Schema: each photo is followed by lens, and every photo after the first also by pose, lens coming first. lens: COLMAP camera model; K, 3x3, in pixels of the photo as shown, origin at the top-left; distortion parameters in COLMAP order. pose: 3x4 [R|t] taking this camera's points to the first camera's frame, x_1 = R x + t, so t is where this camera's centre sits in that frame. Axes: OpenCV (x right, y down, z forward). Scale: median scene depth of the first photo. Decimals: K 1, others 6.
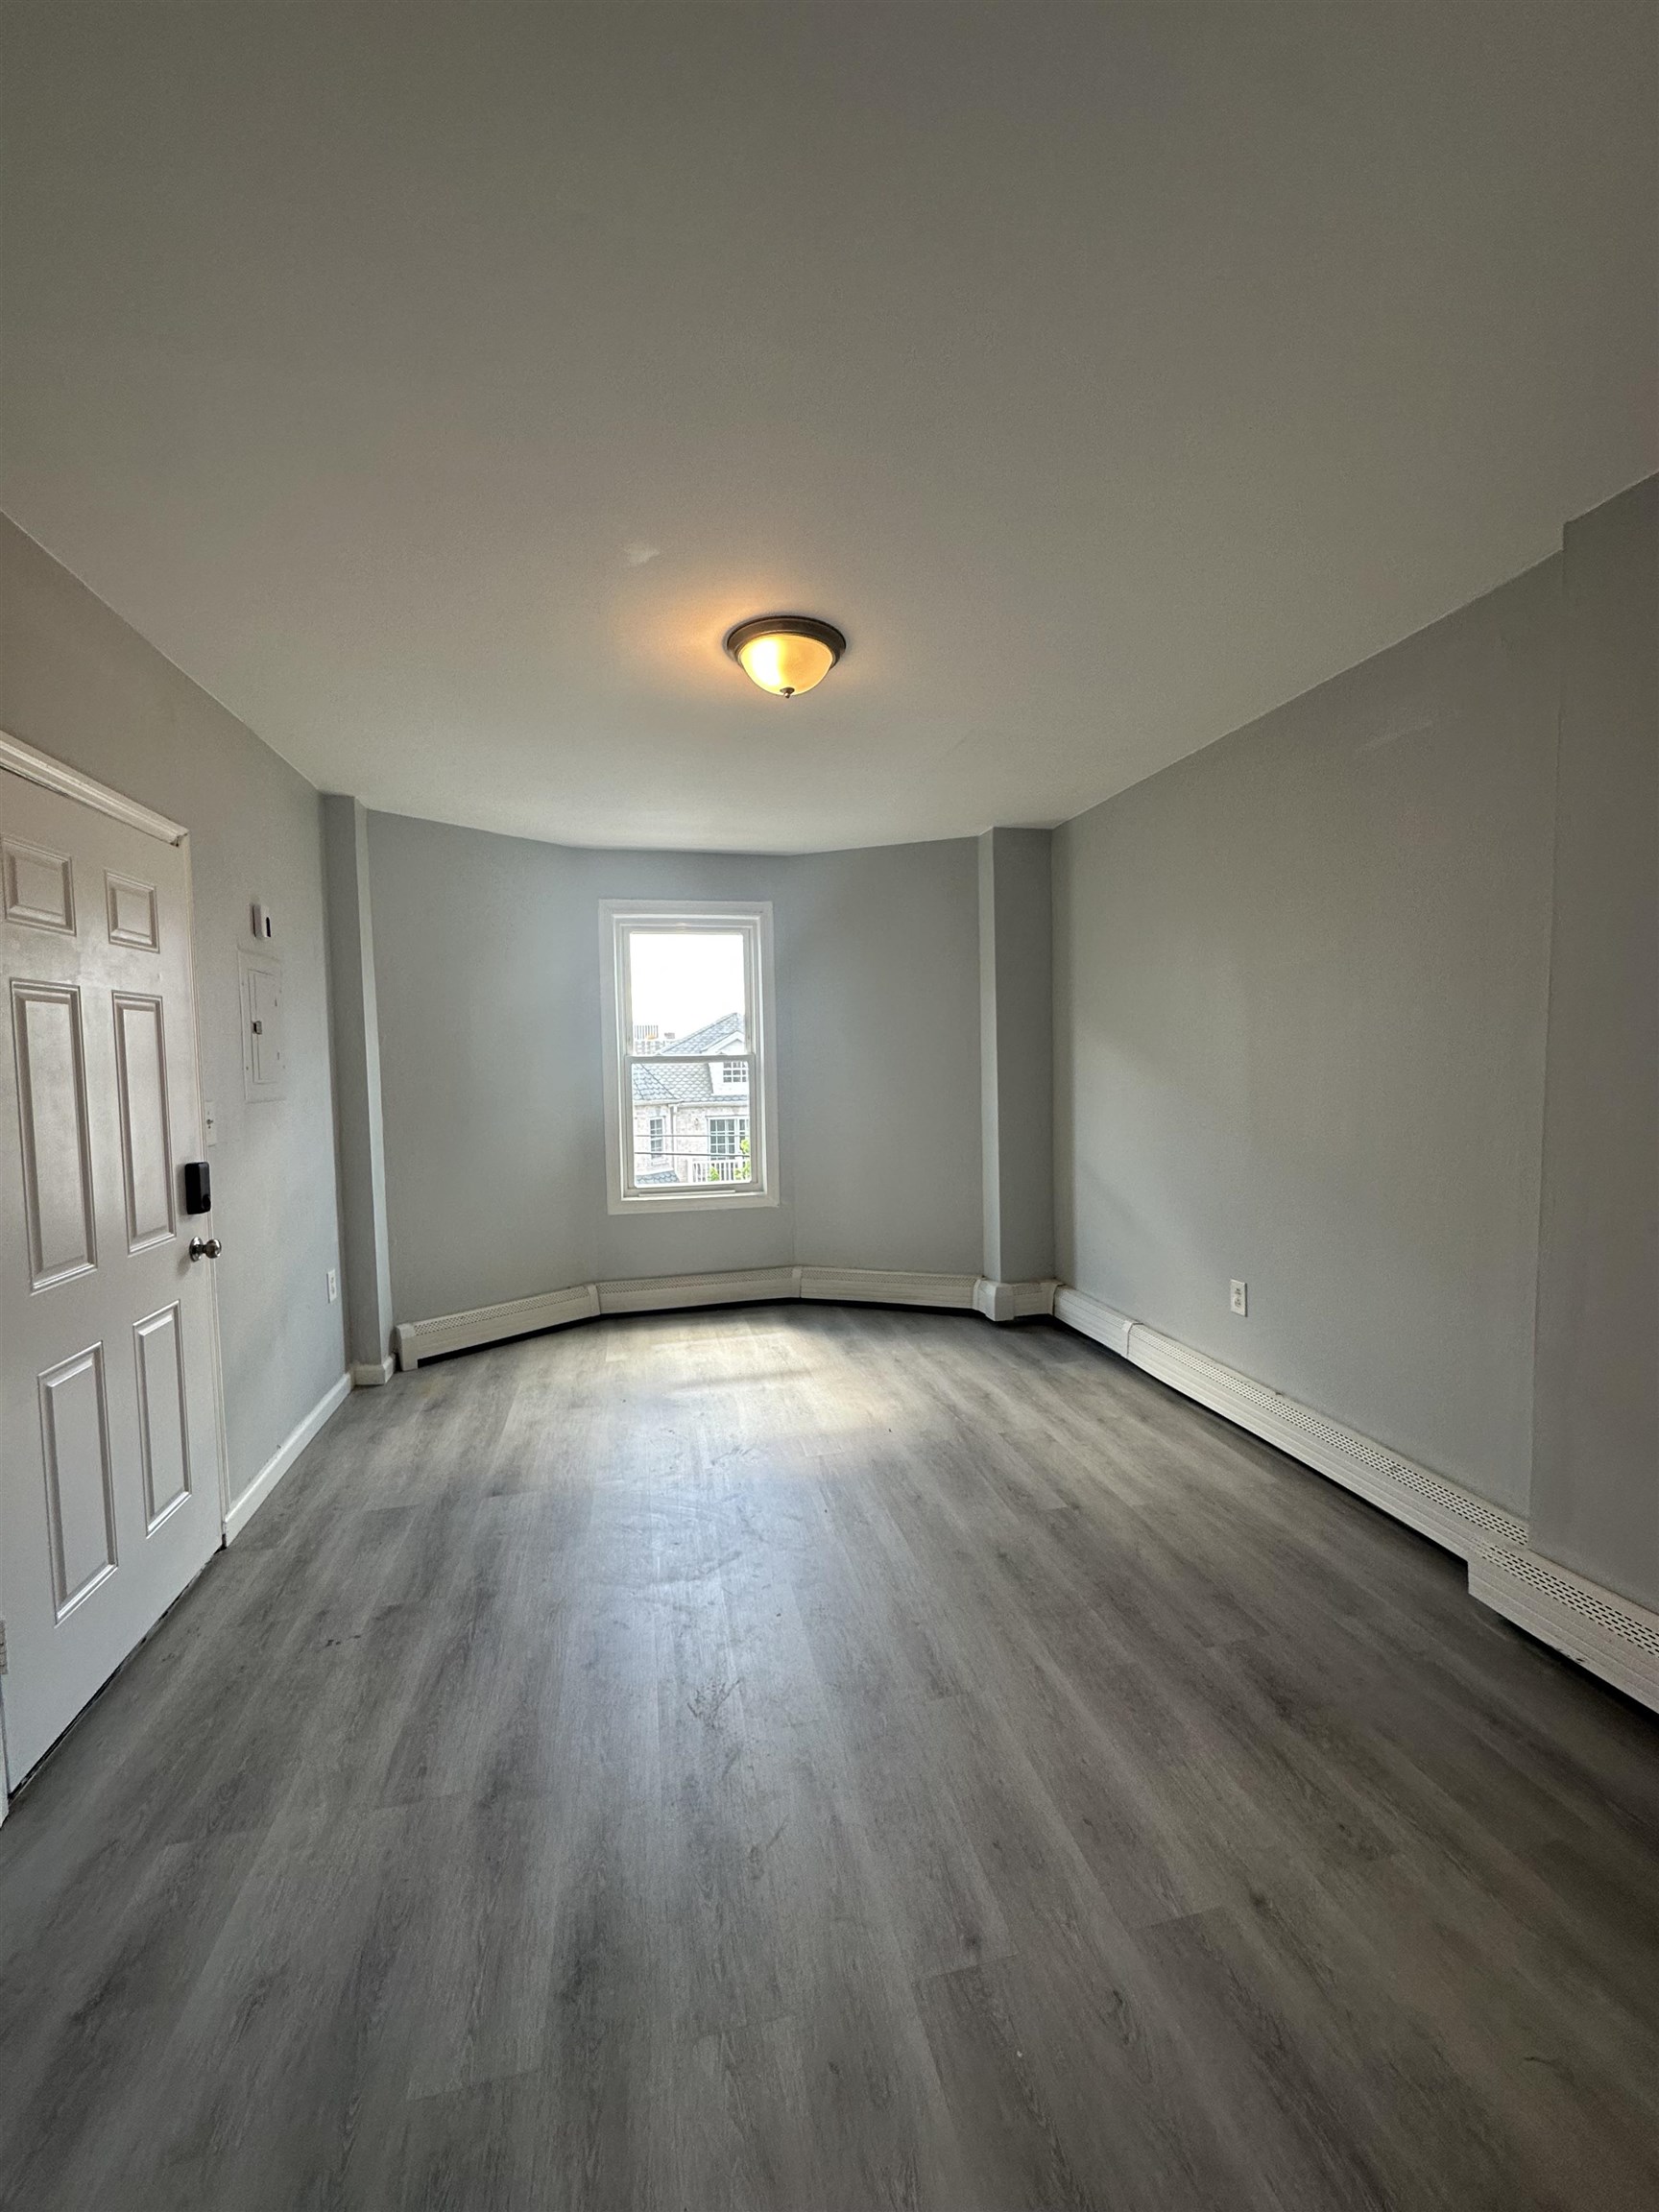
lens RADIAL K [[885.1, 0, 825.5], [0, 885.1, 1106.9], [0, 0, 1]] dist [-0.001823, 0.000613]
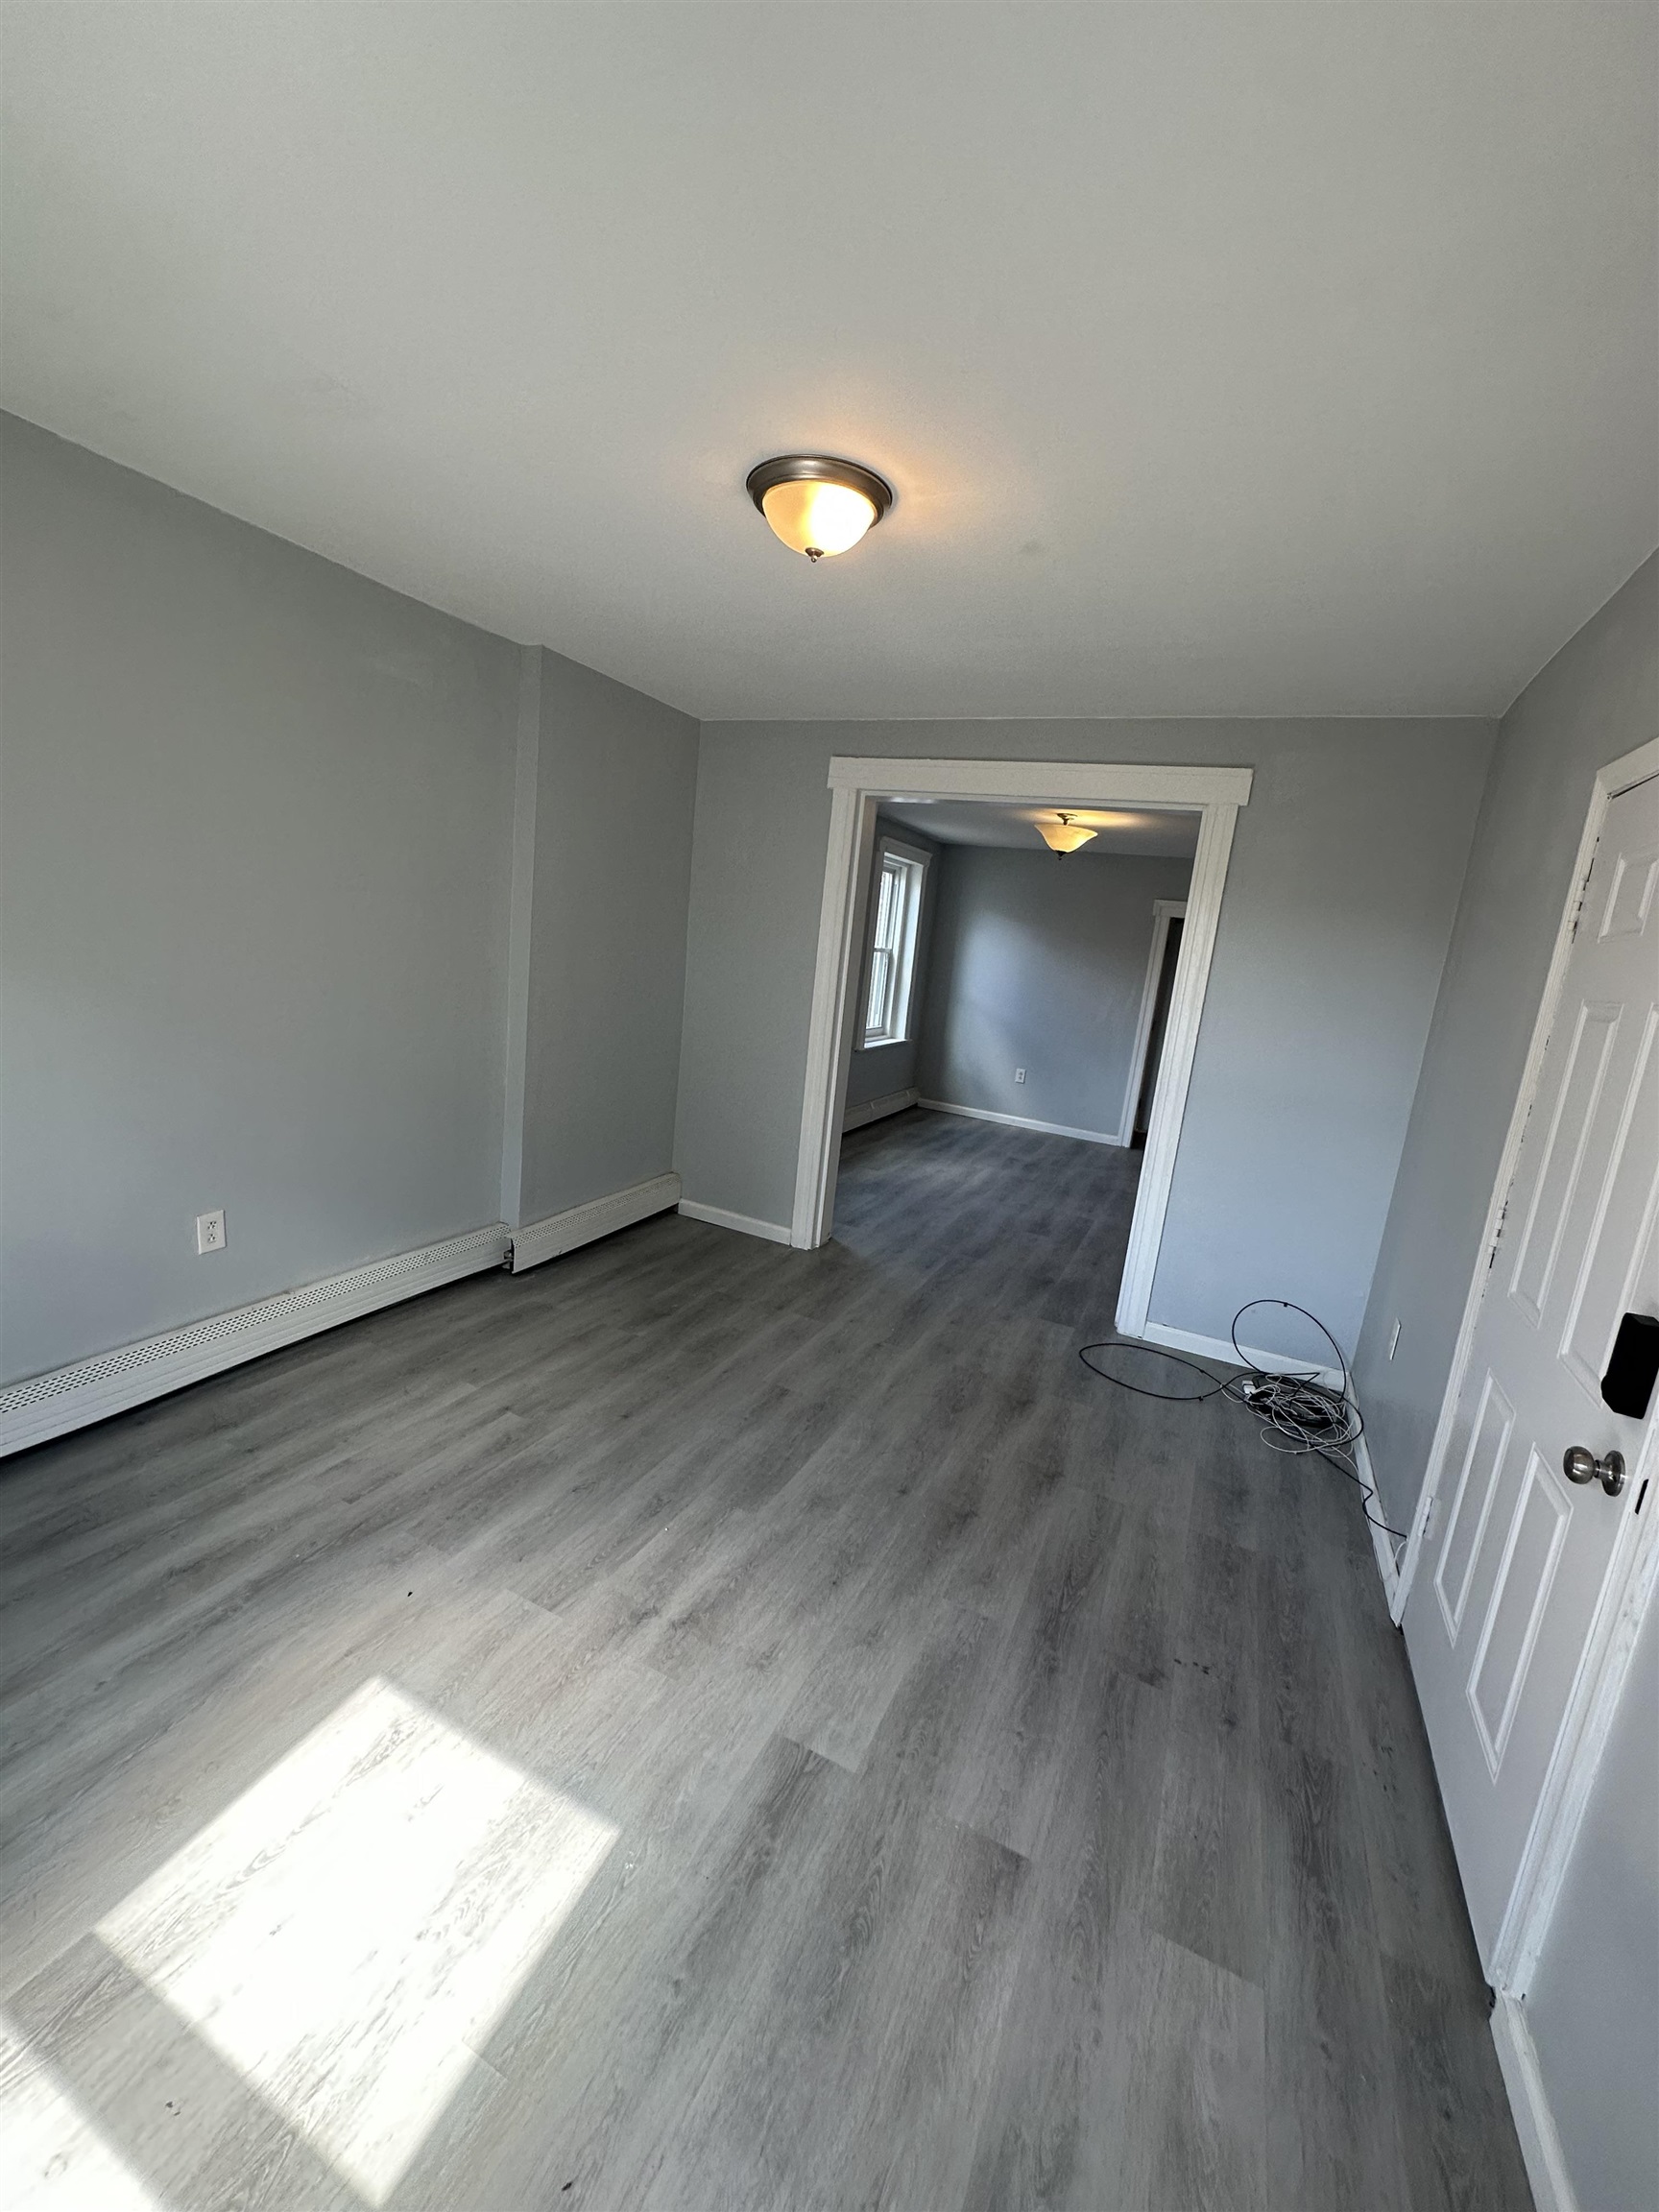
lens RADIAL K [[885.1, 0, 825.5], [0, 885.1, 1106.9], [0, 0, 1]] dist [-0.001823, 0.000613]
pose [[-0.790718, -0.176065, 0.586316, -0.579166], [-0.051216, 0.973418, 0.223237, -0.145643], [-0.610035, 0.146489, -0.778716, 1.597843]]
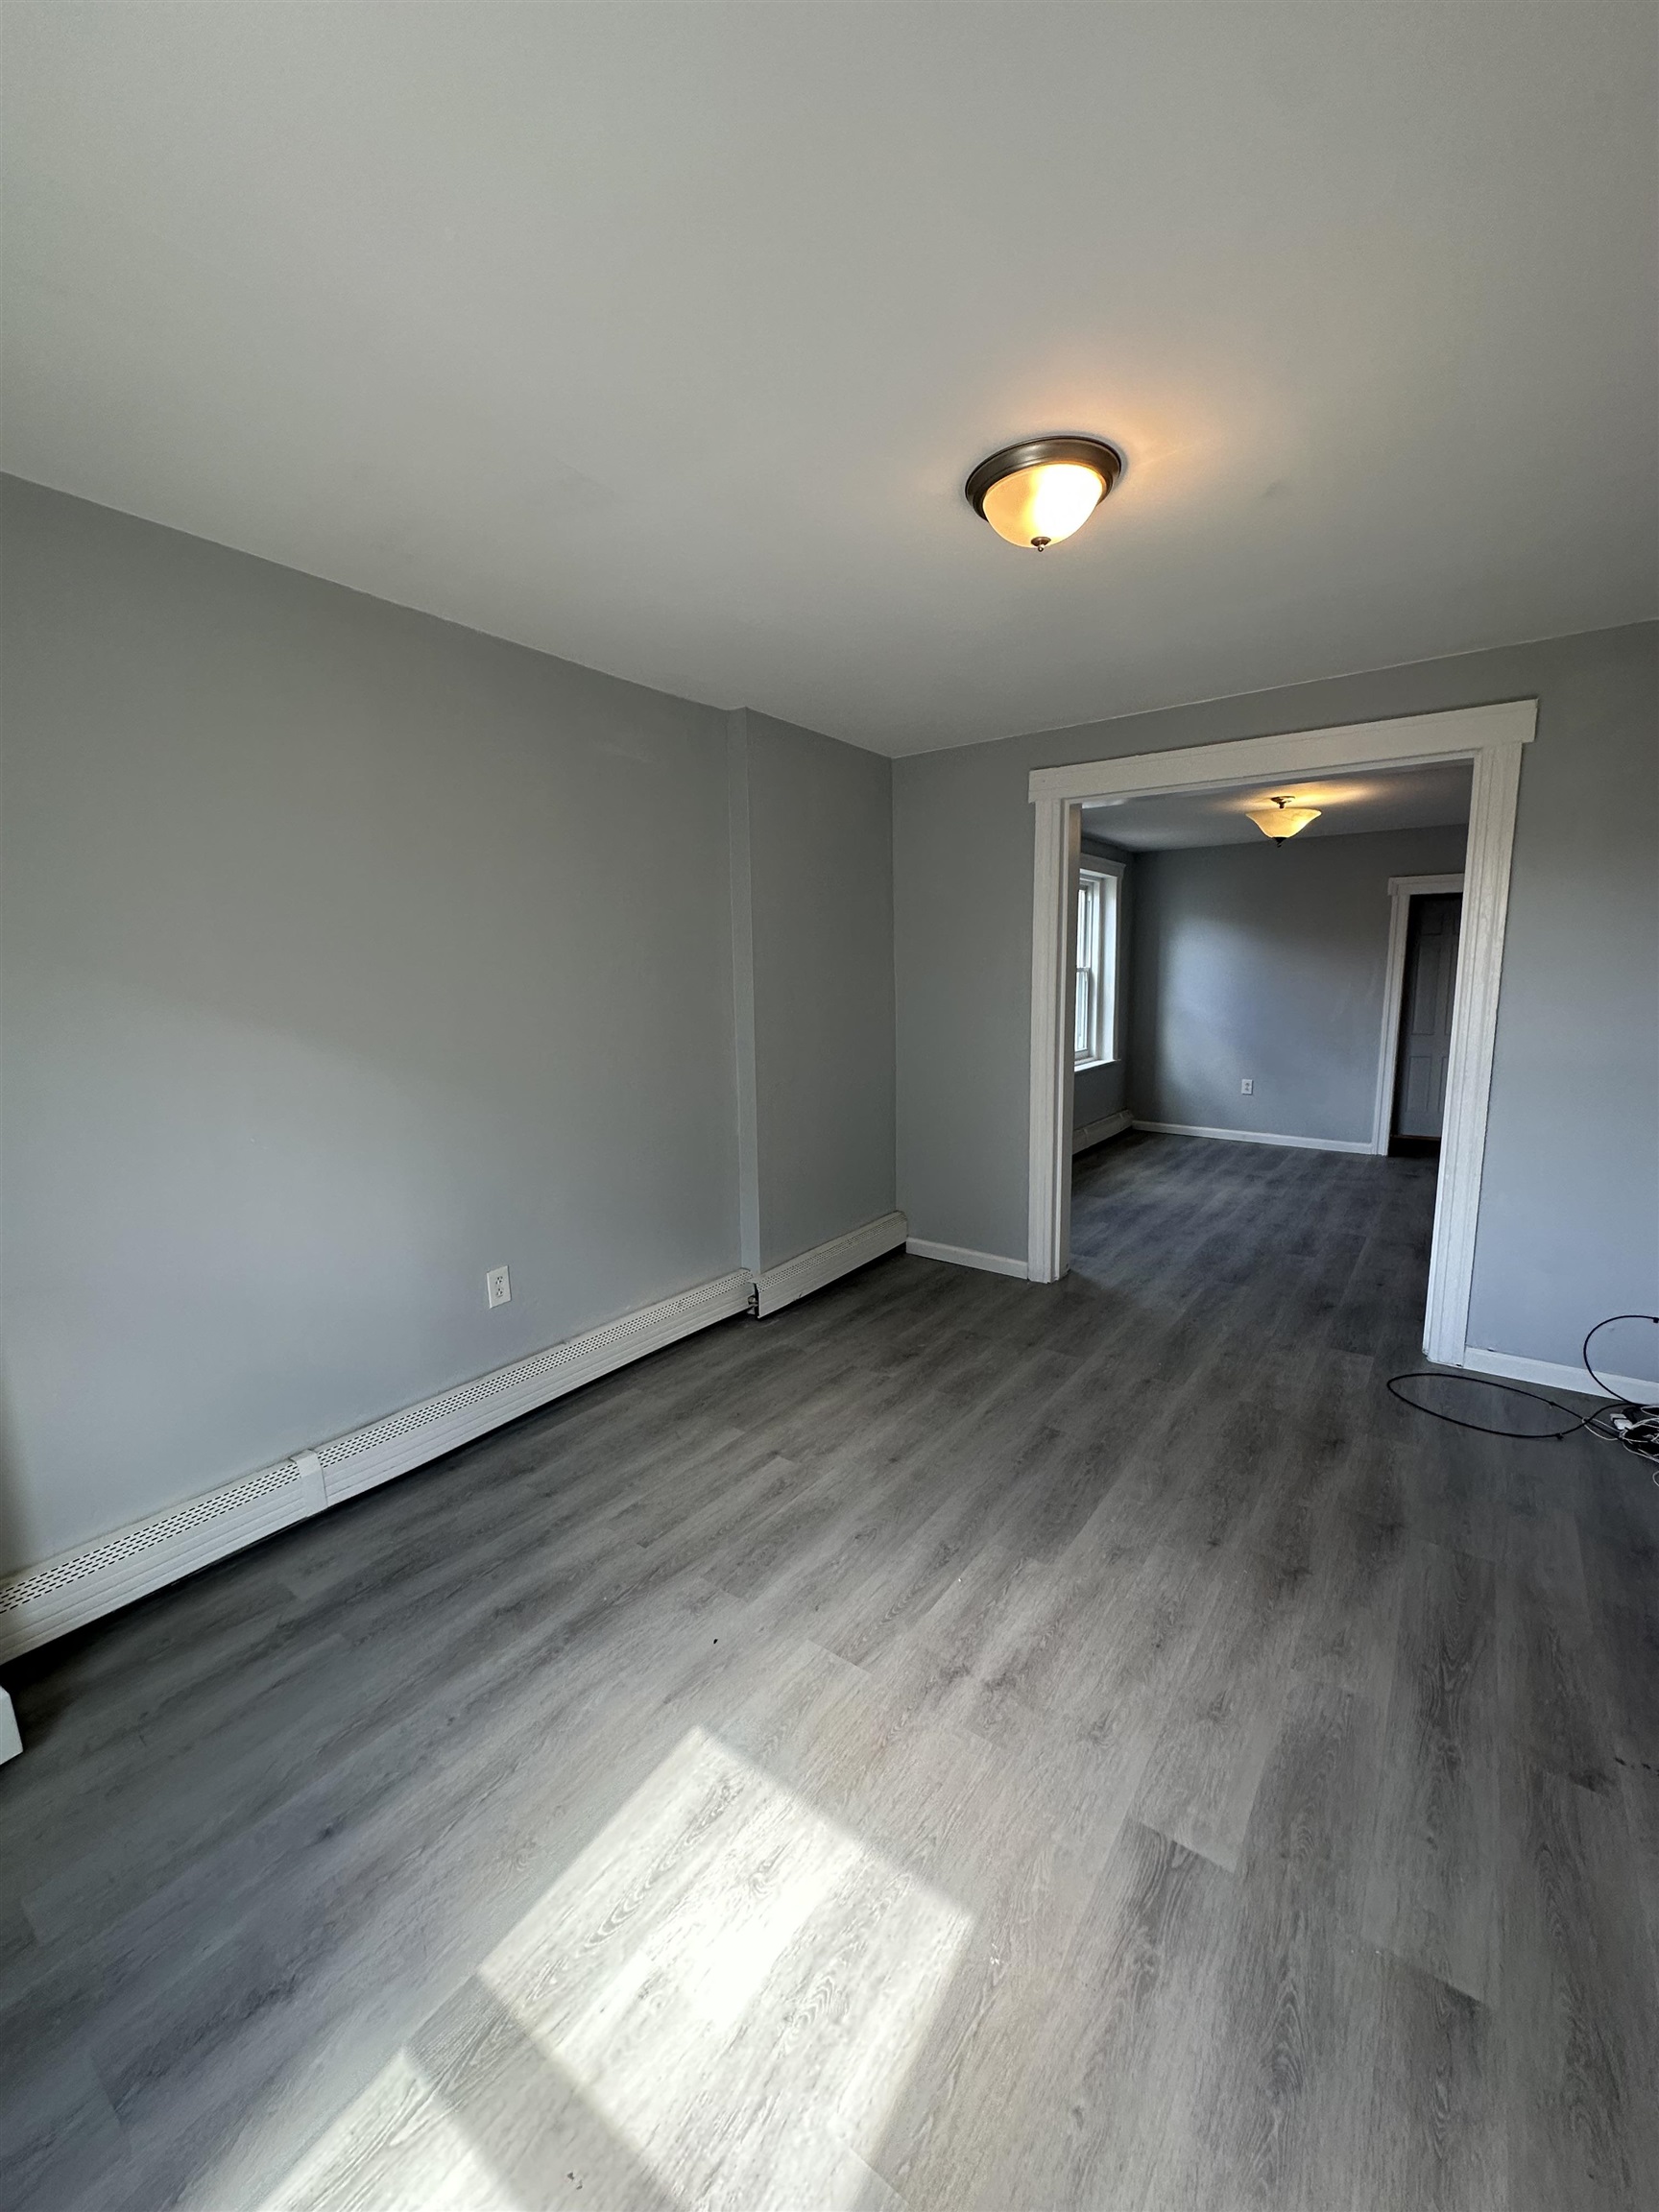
lens RADIAL K [[885.1, 0, 825.5], [0, 885.1, 1106.9], [0, 0, 1]] dist [-0.001823, 0.000613]
pose [[-0.663271, -0.082385, 0.743830, -0.506363], [0.070519, 0.982620, 0.171715, -0.117377], [-0.745049, 0.166348, -0.645934, 1.624924]]
